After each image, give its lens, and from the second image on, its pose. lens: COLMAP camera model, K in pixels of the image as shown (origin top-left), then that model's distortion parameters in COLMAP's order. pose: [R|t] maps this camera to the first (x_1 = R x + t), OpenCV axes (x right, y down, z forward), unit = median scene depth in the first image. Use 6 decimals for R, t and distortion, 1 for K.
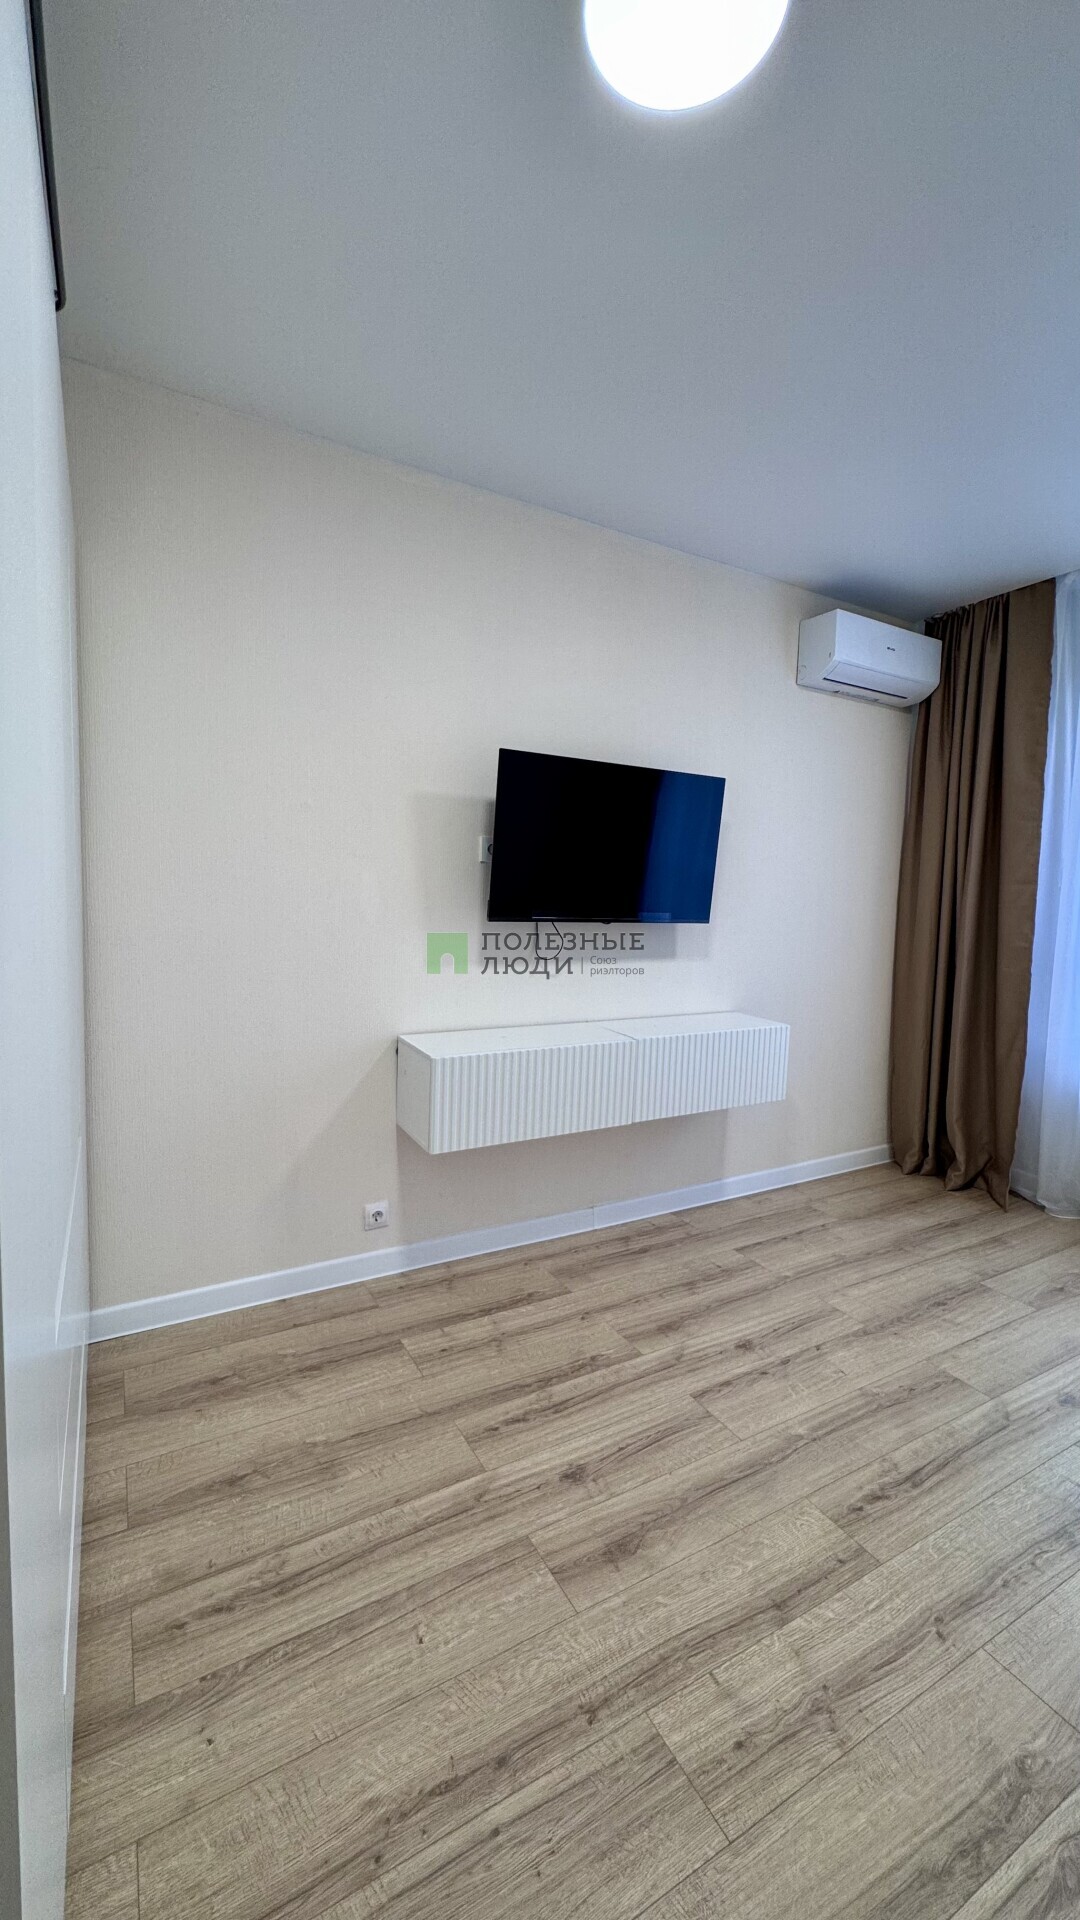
lens RADIAL K [[764.2, 0, 538.9], [0, 764.2, 958.2], [0, 0, 1]] dist [-0.002808, 0.000588]
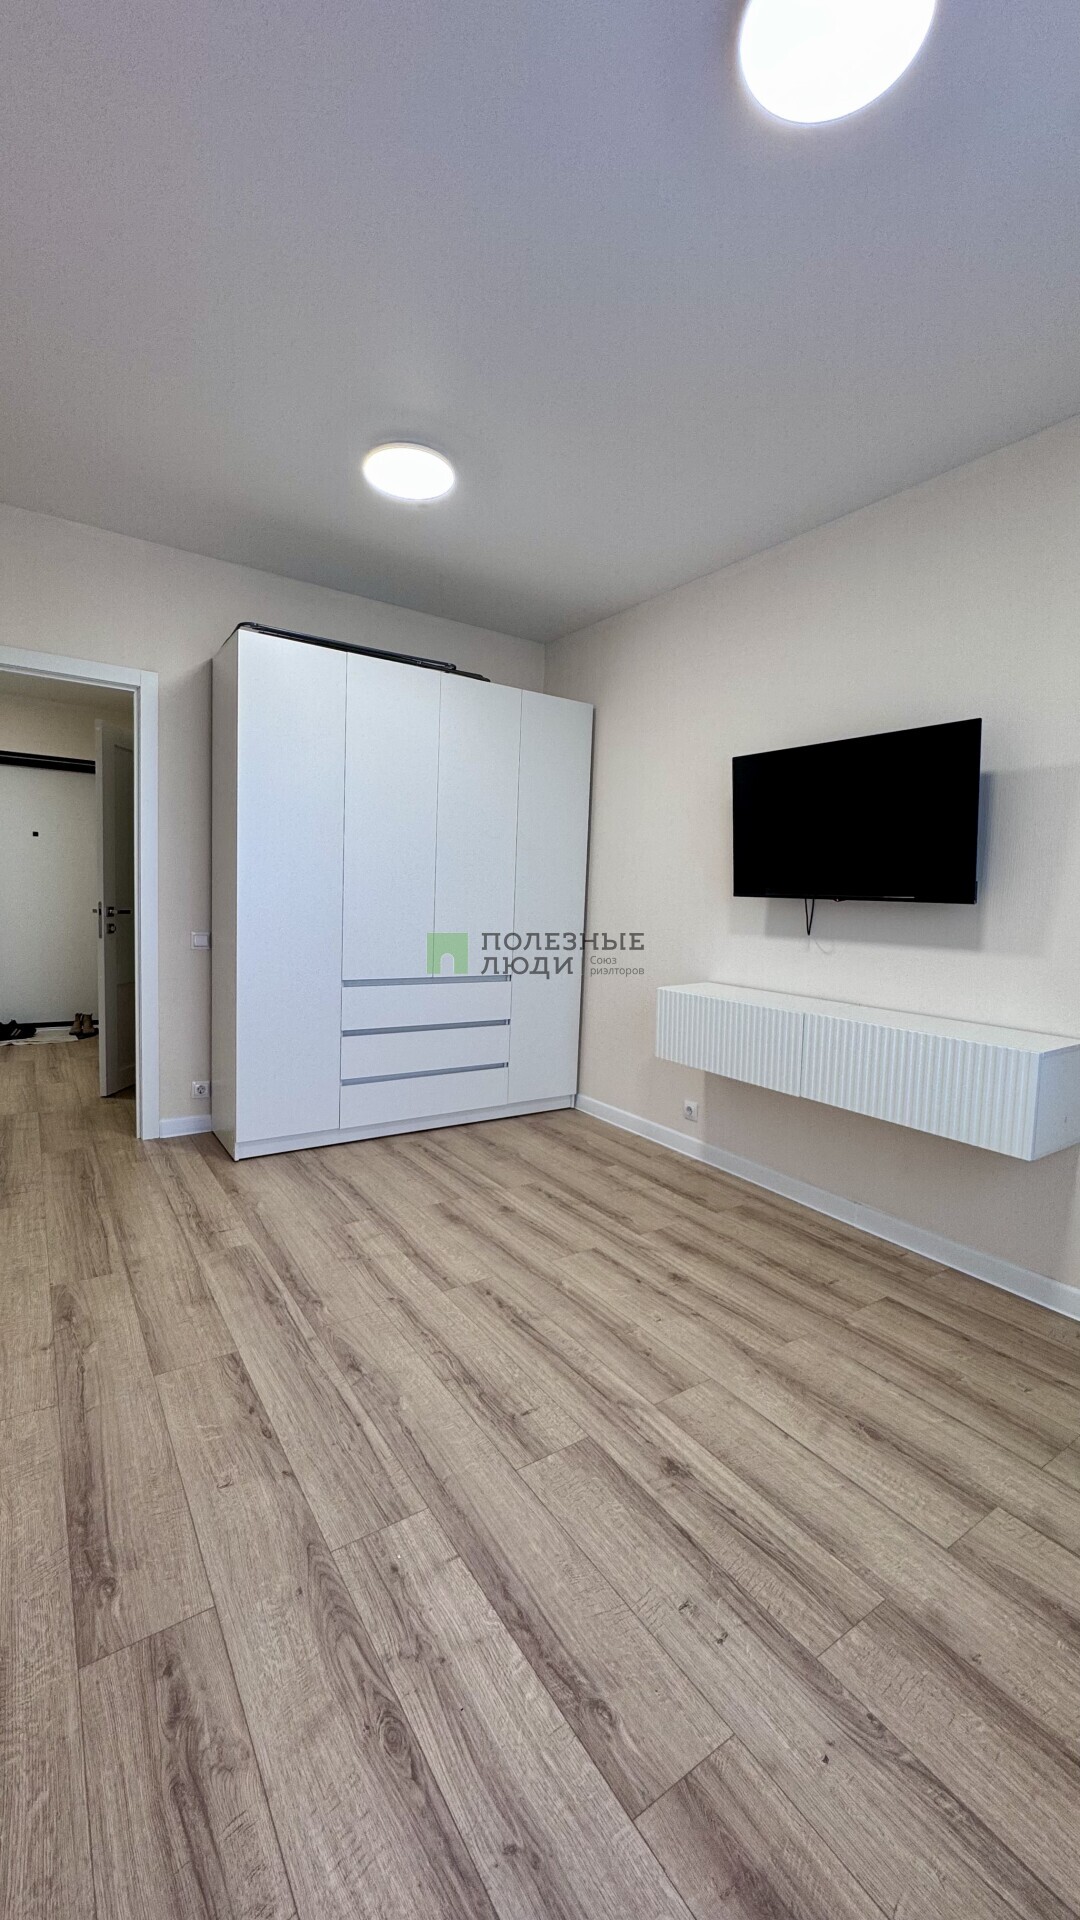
lens RADIAL K [[764.2, 0, 538.7], [0, 764.2, 951.3], [0, 0, 1]] dist [-0.002808, 0.000588]
pose [[0.084940, 0.051864, -0.995035, 1.327584], [-0.115703, 0.992402, 0.041850, 0.029375], [0.989645, 0.111574, 0.090295, 0.671640]]
